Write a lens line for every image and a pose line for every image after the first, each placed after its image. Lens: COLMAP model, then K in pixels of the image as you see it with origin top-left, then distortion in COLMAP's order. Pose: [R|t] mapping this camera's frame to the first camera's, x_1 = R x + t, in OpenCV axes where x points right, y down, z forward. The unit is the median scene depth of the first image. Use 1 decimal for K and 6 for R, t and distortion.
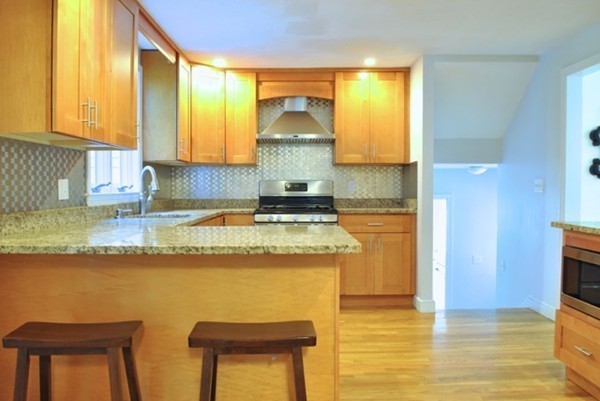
lens RADIAL K [[531.6, 0, 300.0], [0, 531.6, 200.5], [0, 0, 1]] dist [-0.077174, -0.001895]
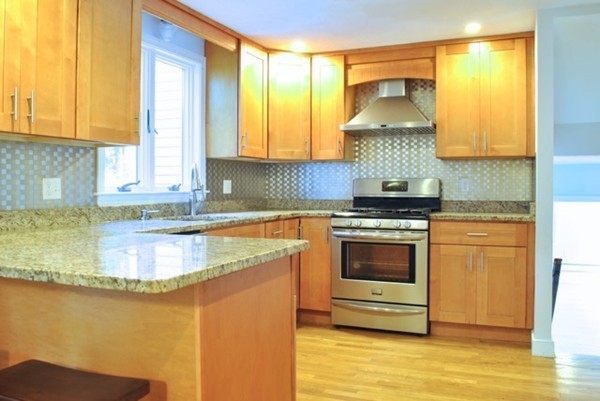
lens RADIAL K [[526.7, 0, 300.0], [0, 526.7, 188.9], [0, 0, 1]] dist [-0.077770, -0.000092]
pose [[0.921041, 0.004653, -0.389438, 0.191208], [-0.011689, 0.999808, -0.015701, -0.006677], [0.389290, 0.019013, 0.920919, 0.183255]]
